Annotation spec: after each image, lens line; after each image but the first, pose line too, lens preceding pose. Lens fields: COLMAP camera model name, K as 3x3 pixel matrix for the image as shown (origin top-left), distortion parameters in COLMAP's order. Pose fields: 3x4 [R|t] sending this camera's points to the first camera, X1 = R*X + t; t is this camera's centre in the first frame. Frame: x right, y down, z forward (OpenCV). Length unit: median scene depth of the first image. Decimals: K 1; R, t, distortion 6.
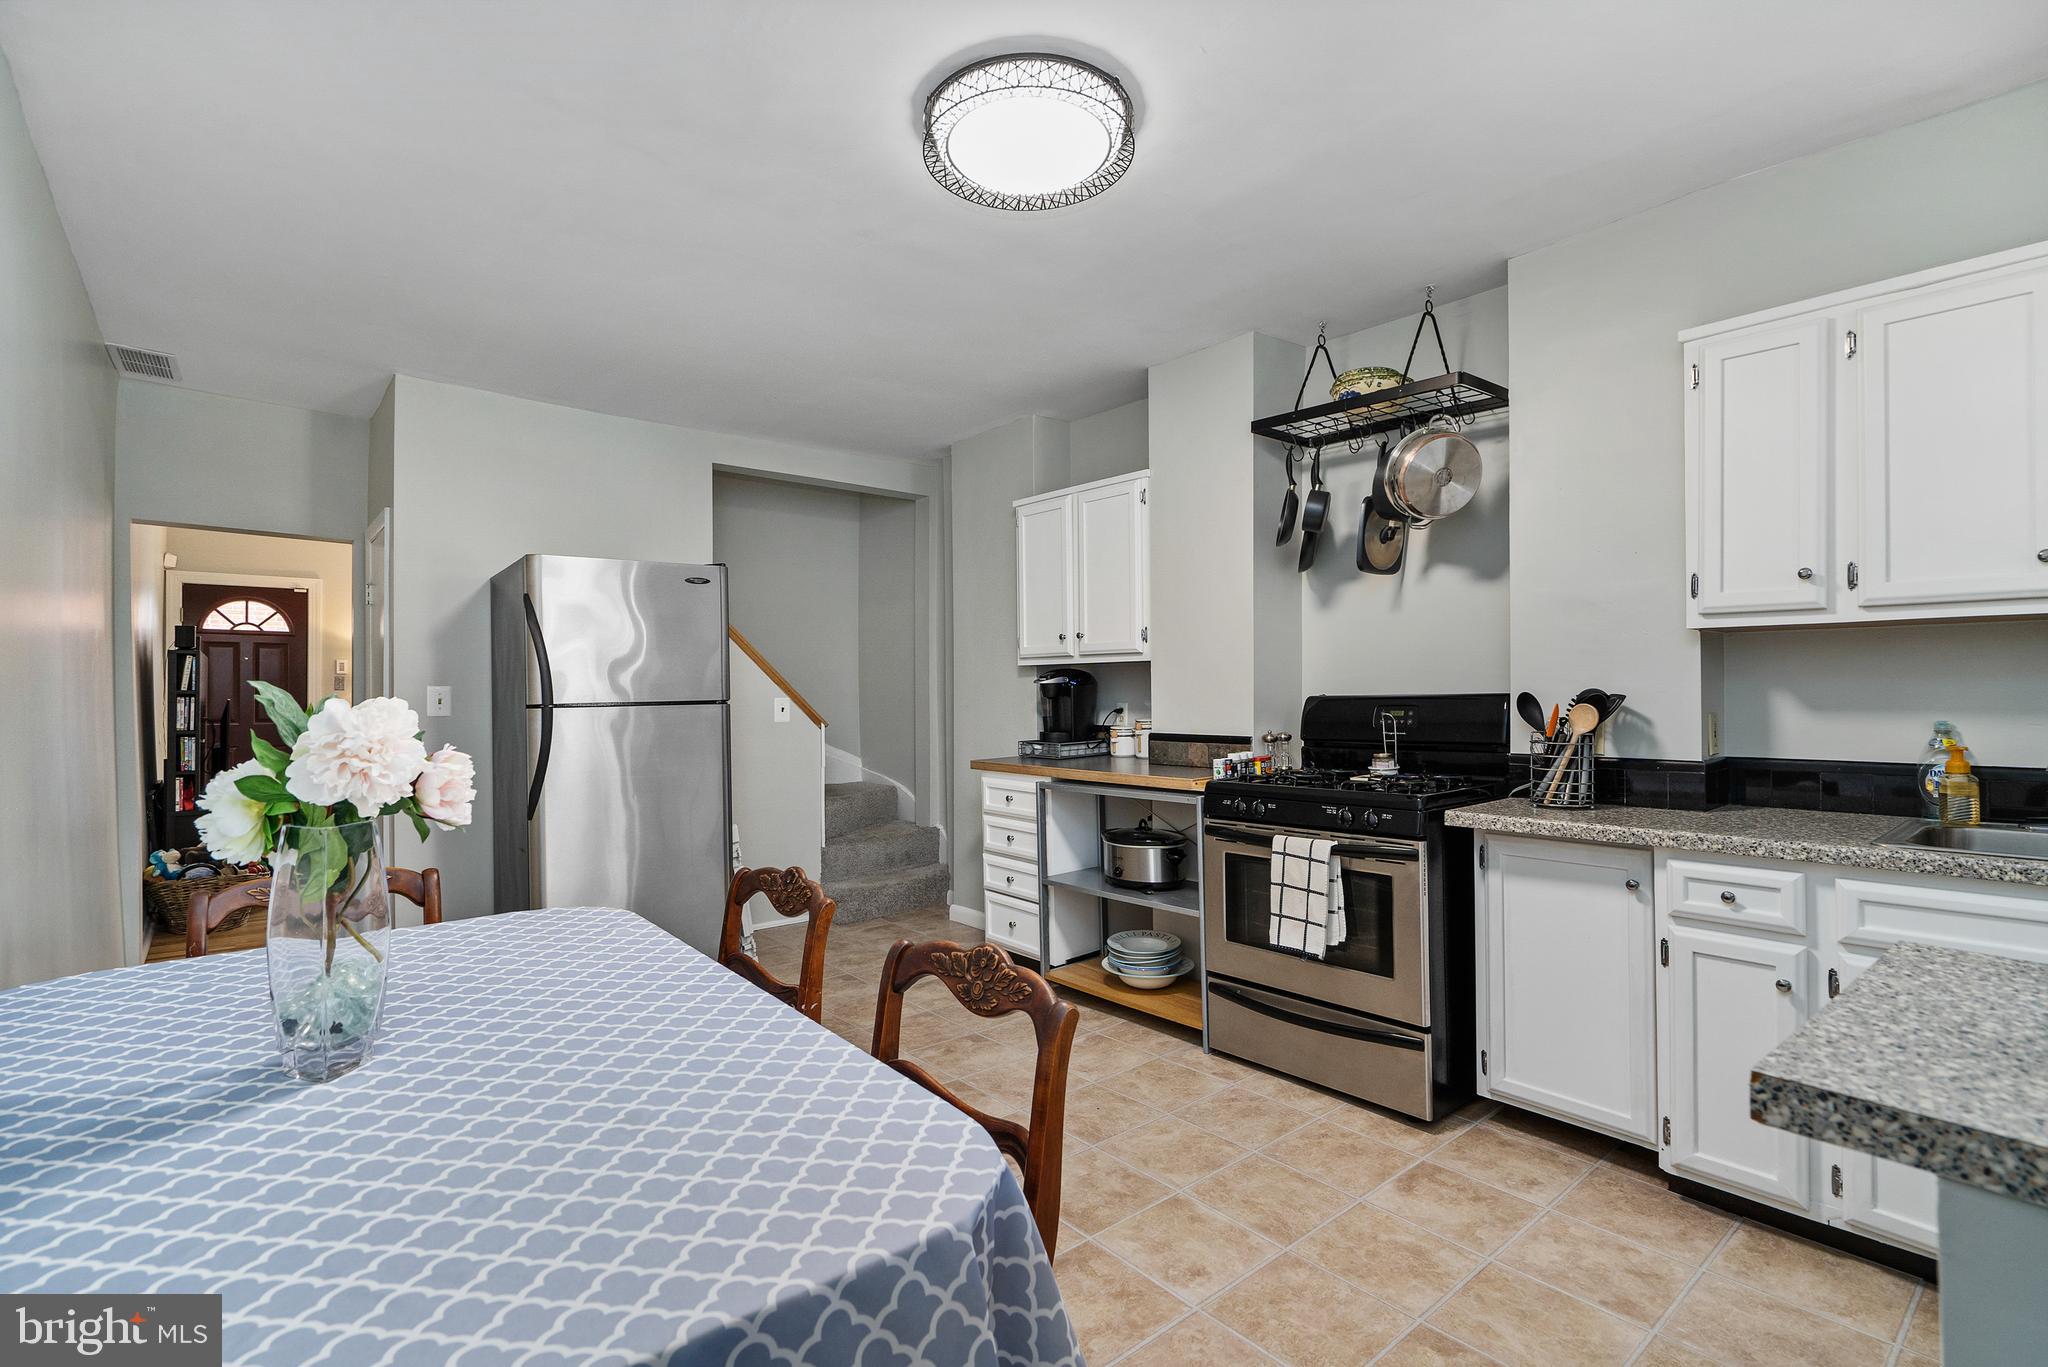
lens RADIAL K [[949.3, 0, 1018.5], [0, 949.3, 687.6], [0, 0, 1]] dist [-0.004327, 0.003531]
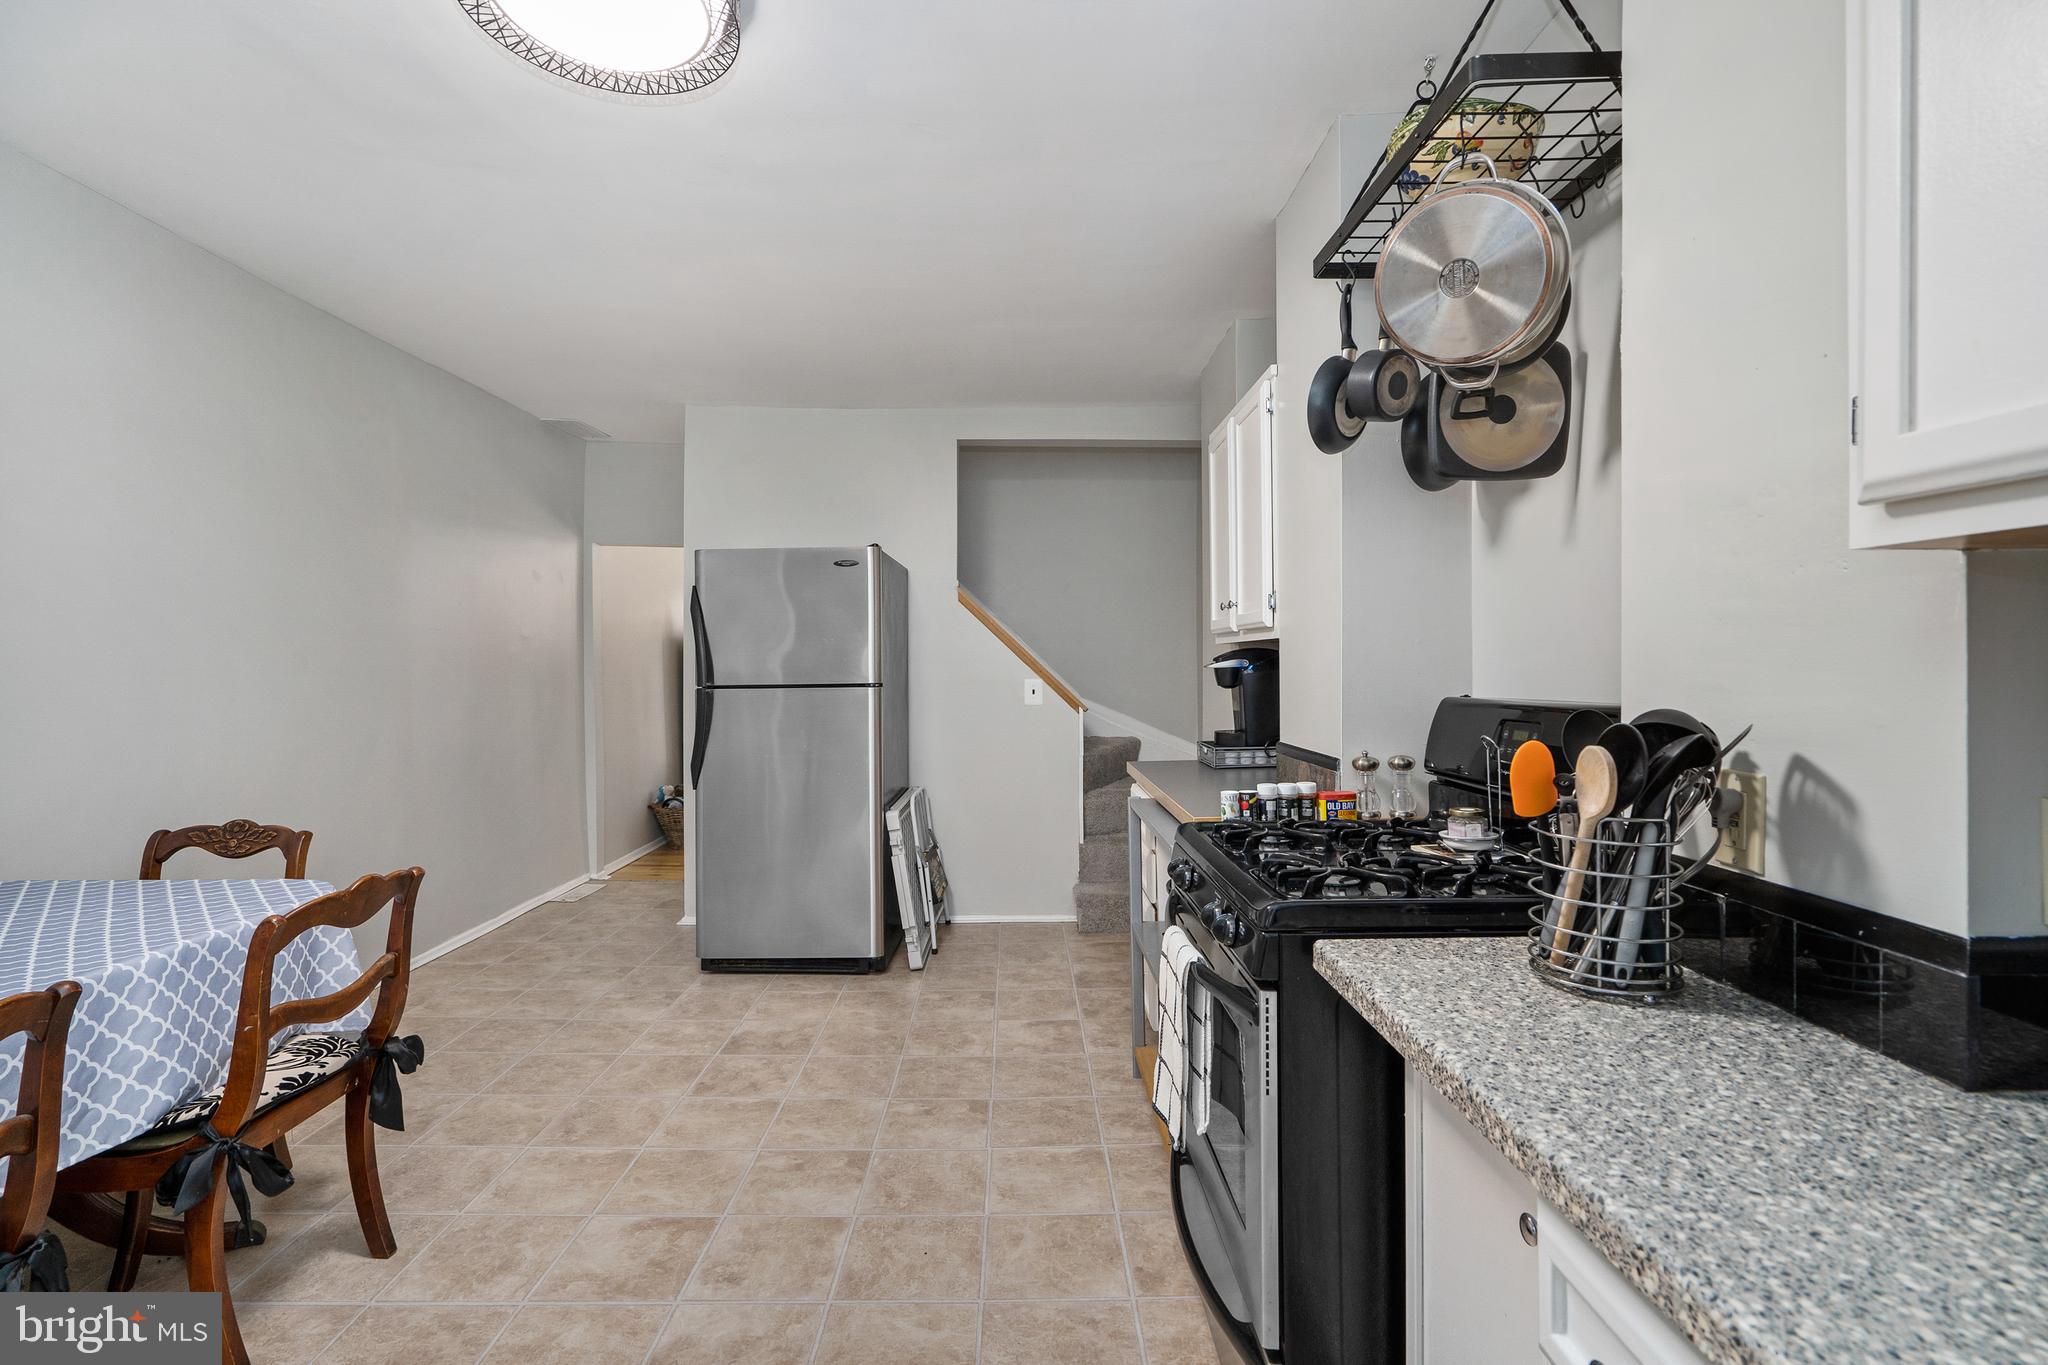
lens RADIAL K [[949.3, 0, 1021.1], [0, 949.3, 673.3], [0, 0, 1]] dist [-0.004327, 0.003531]
pose [[0.763769, 0.010231, -0.645409, 0.551554], [0.000113, 0.999872, 0.015983, -0.016260], [0.645490, -0.012280, 0.763670, 0.440479]]
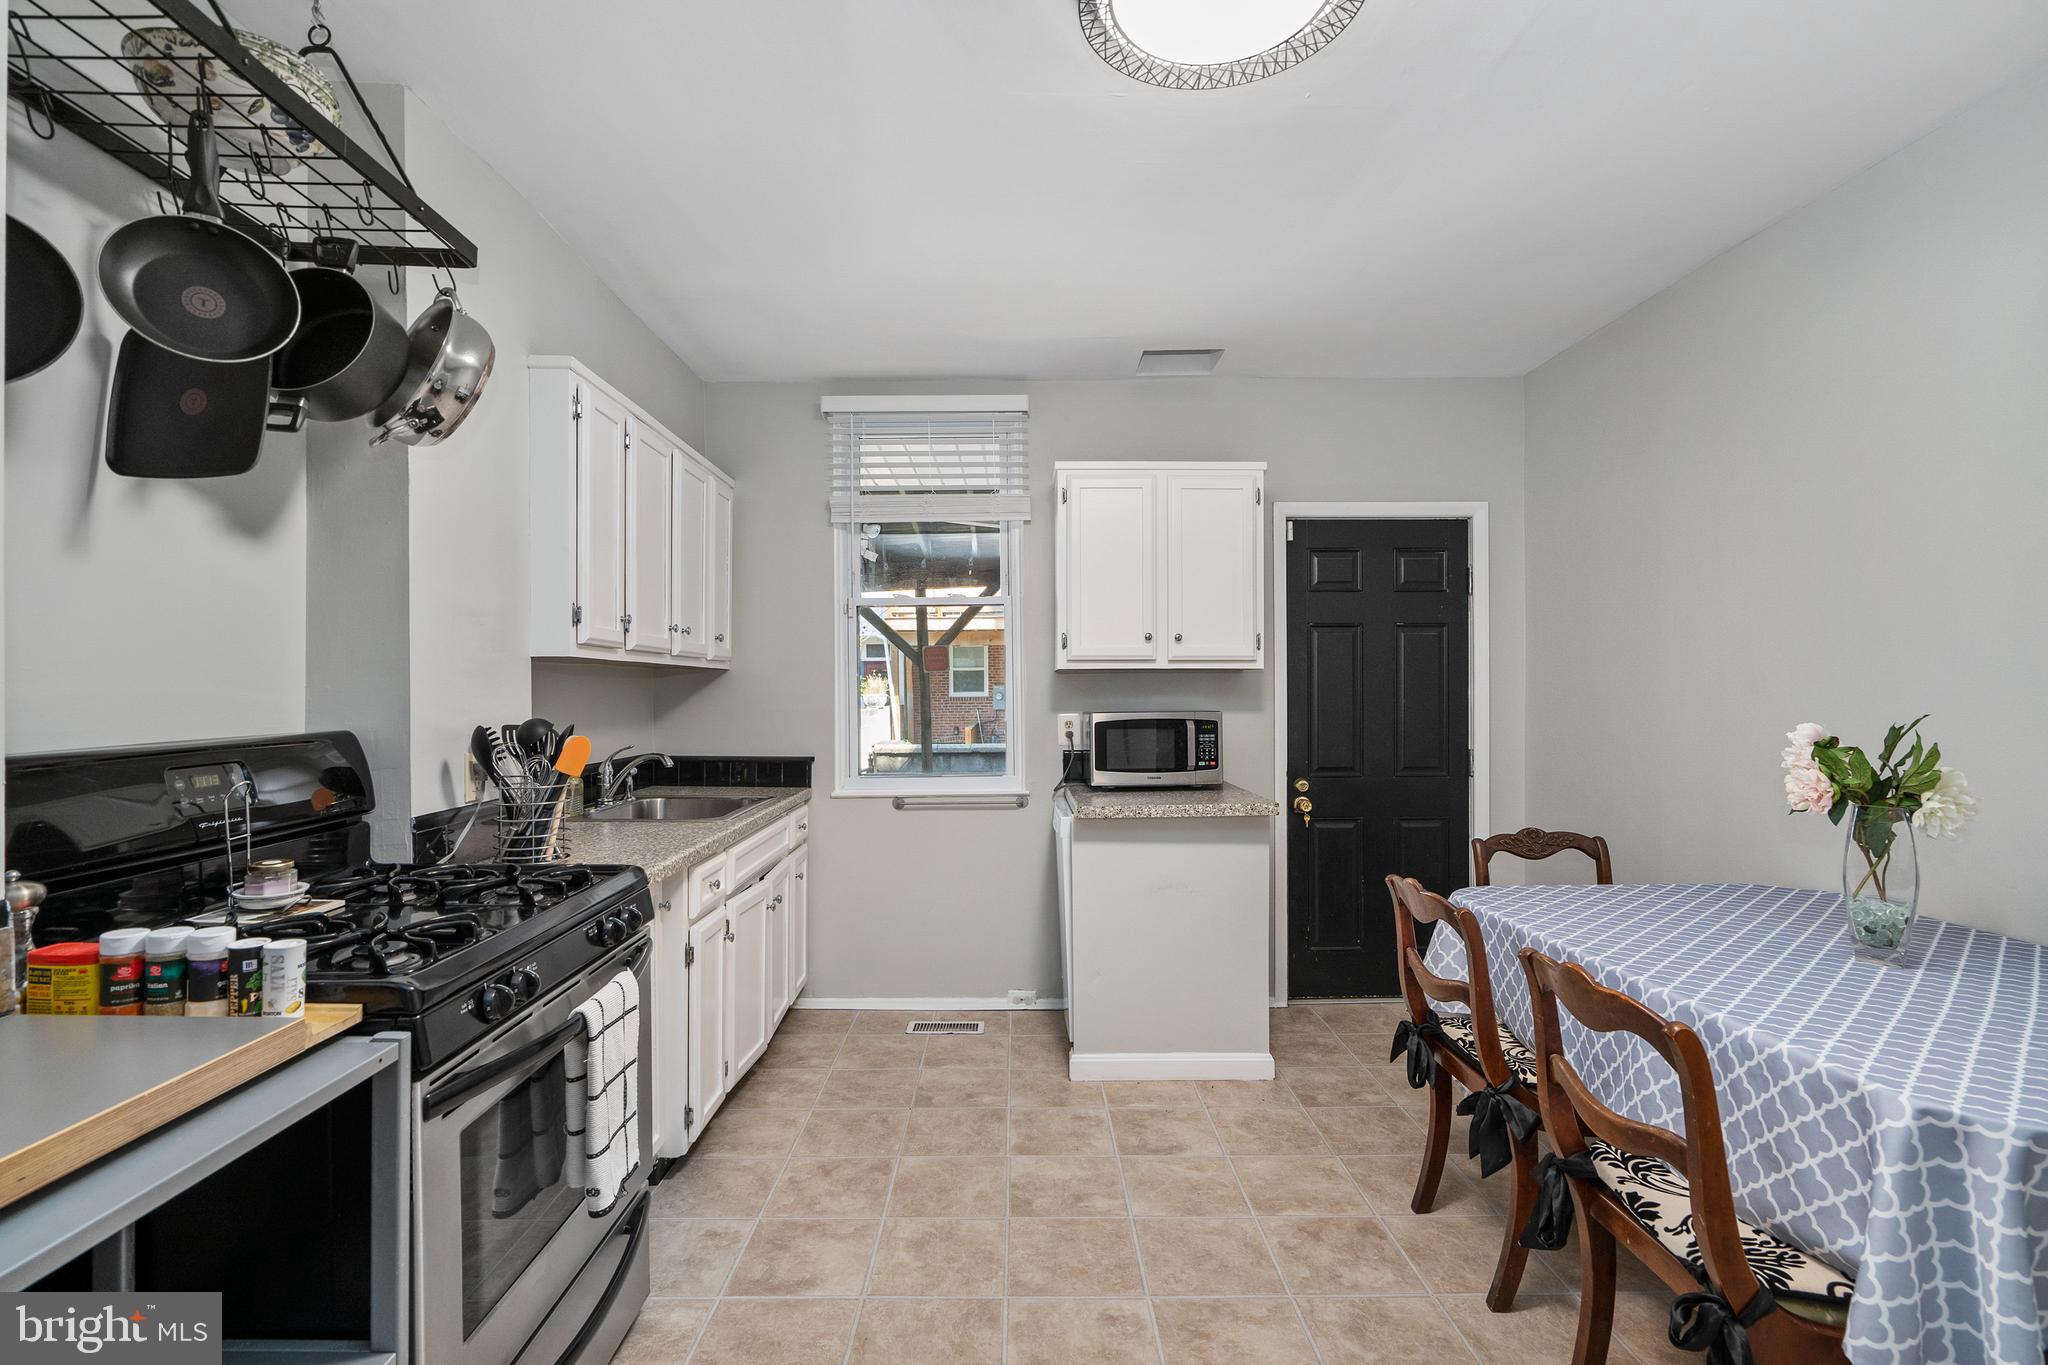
lens RADIAL K [[949.3, 0, 1022.7], [0, 949.3, 686.8], [0, 0, 1]] dist [-0.004327, 0.003531]
pose [[-0.774424, 0.004004, 0.632654, -0.234498], [-0.002250, 0.999956, -0.009083, -0.017596], [-0.632662, -0.008458, -0.774382, 1.174013]]
